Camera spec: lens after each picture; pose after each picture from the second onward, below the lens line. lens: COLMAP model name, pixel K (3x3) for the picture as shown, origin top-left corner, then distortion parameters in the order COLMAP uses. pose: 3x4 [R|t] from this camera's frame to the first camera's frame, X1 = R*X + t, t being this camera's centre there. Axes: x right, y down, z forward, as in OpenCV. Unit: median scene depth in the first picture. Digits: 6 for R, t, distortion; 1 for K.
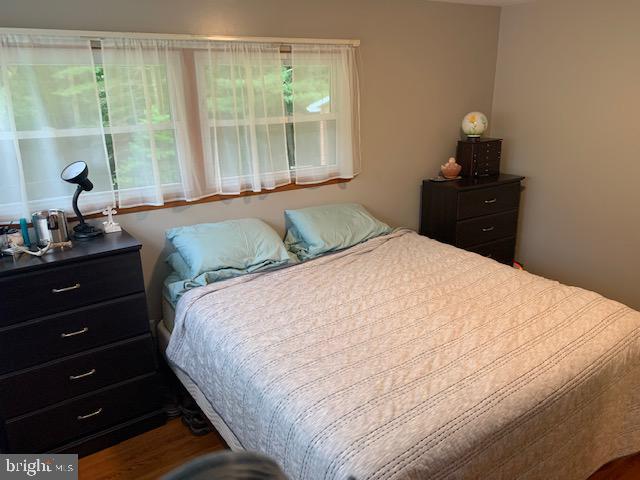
lens RADIAL K [[487.4, 0, 319.1], [0, 487.4, 240.2], [0, 0, 1]] dist [-0.006262, -0.006604]
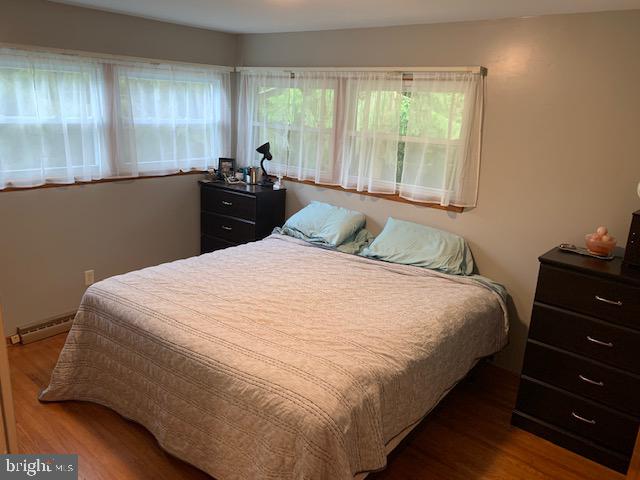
lens RADIAL K [[487.4, 0, 318.1], [0, 487.4, 239.5], [0, 0, 1]] dist [-0.006262, -0.006604]
pose [[0.314570, 0.289307, -0.904073, 0.999261], [-0.344603, 0.922251, 0.175221, -0.169230], [0.884474, 0.256427, 0.389808, 0.467394]]
